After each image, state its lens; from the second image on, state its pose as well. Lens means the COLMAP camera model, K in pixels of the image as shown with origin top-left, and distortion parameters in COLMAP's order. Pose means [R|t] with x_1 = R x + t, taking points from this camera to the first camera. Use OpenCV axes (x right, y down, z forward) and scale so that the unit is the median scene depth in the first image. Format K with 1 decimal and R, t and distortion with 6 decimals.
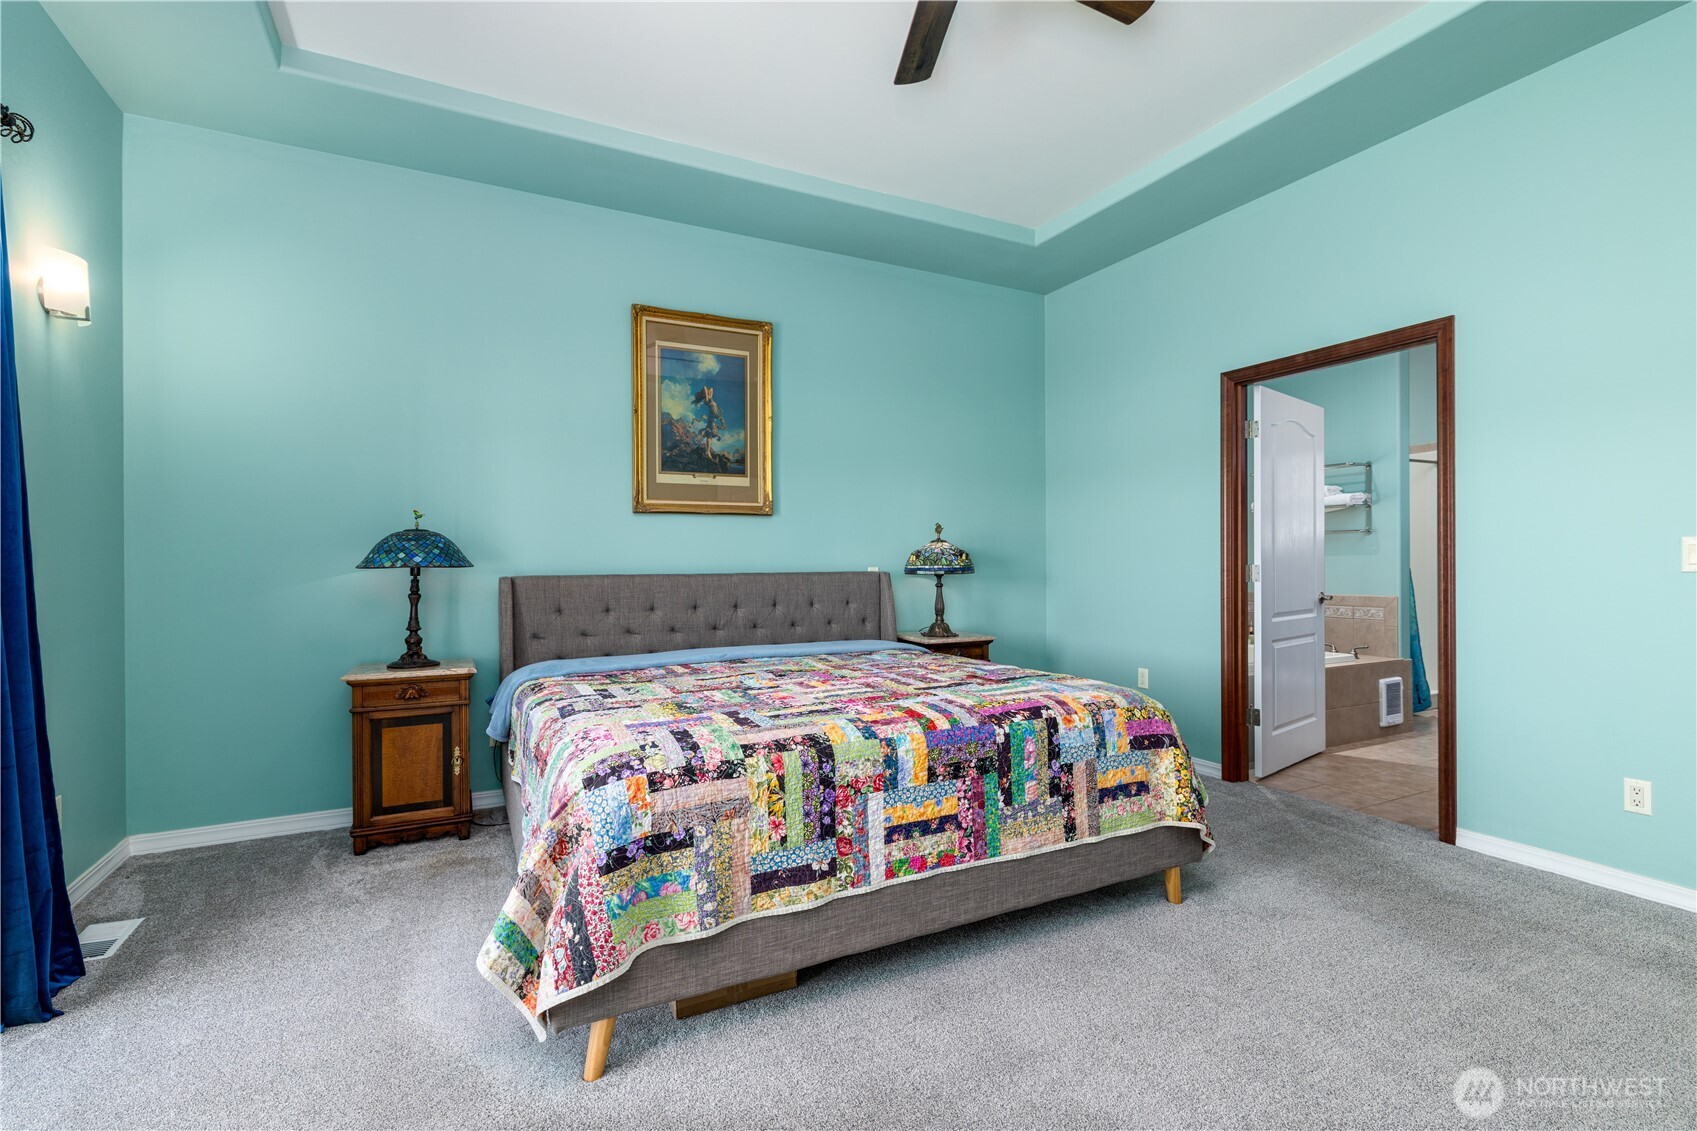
lens RADIAL K [[769.5, 0, 853.3], [0, 769.5, 561.8], [0, 0, 1]] dist [-0.002352, -0.001856]
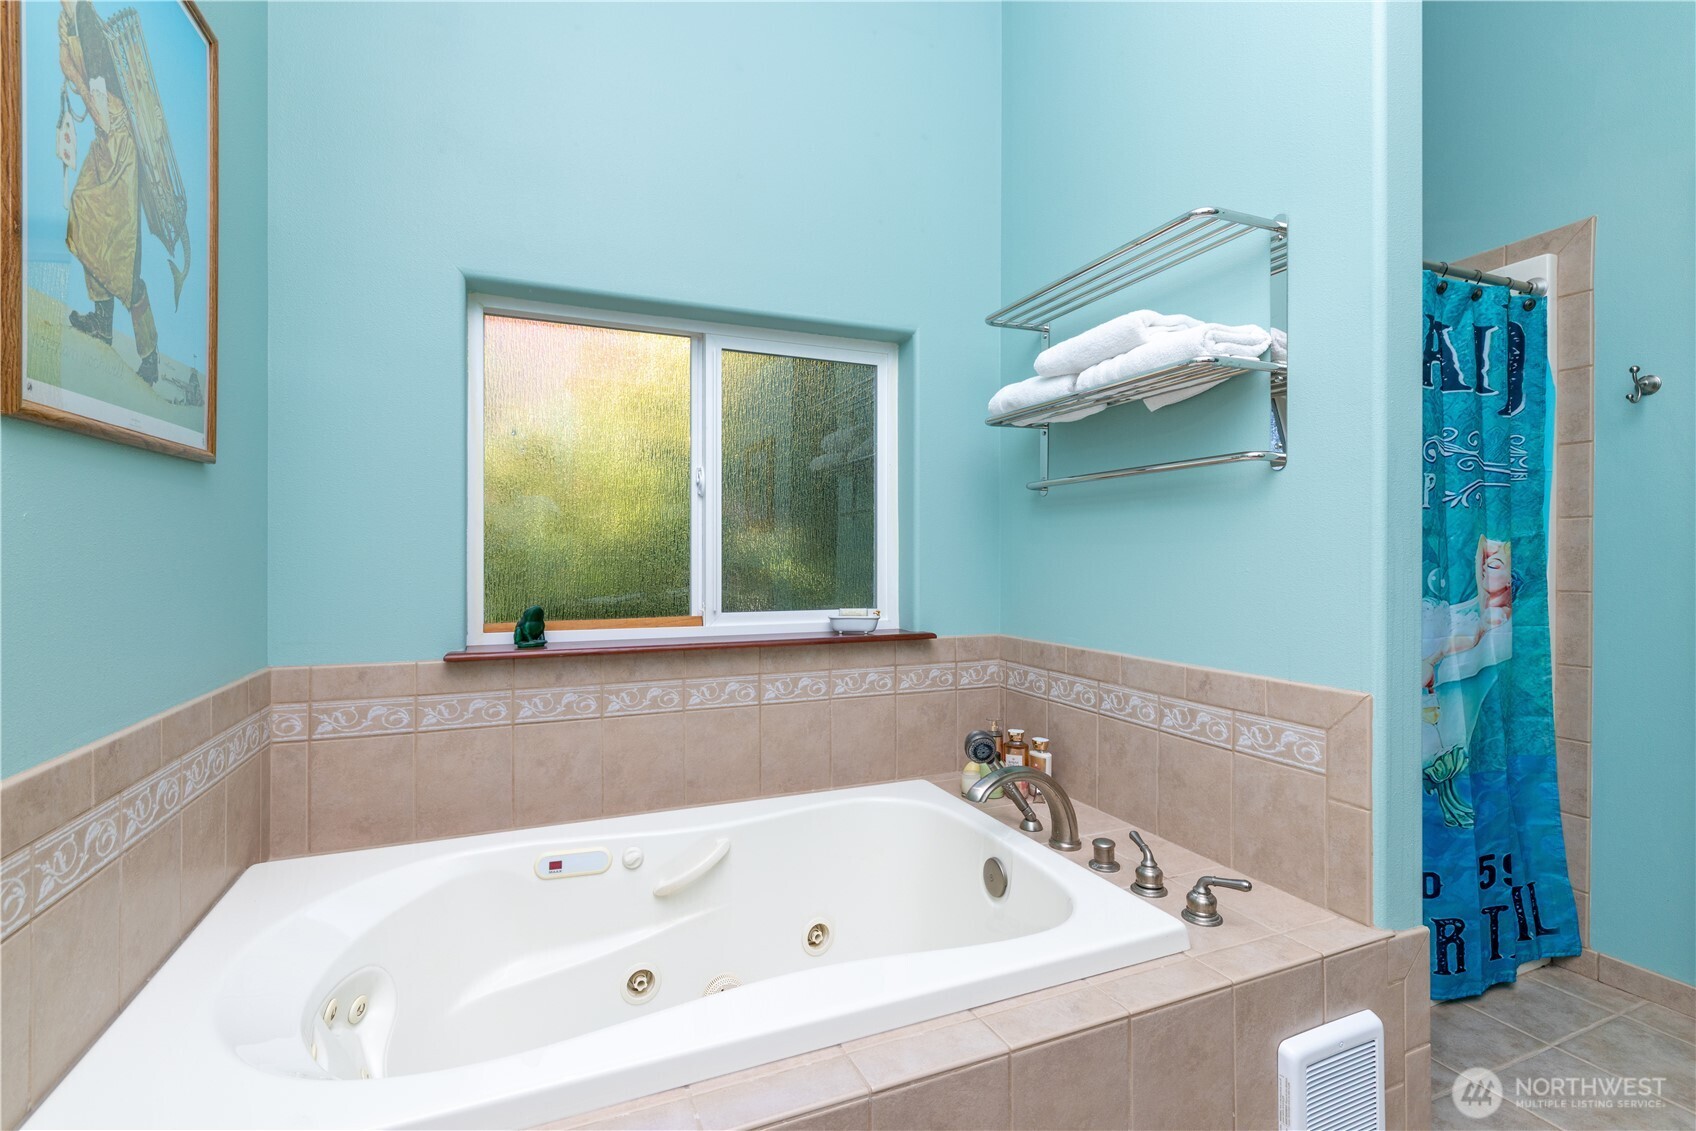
lens RADIAL K [[769.1, 0, 863.9], [0, 769.1, 552.2], [0, 0, 1]] dist [-0.002352, -0.001856]
pose [[0.997069, 0.007217, -0.076164, 0.635369], [-0.007951, 0.999925, -0.009336, 0.000875], [0.076091, 0.009914, 0.997052, 0.828436]]
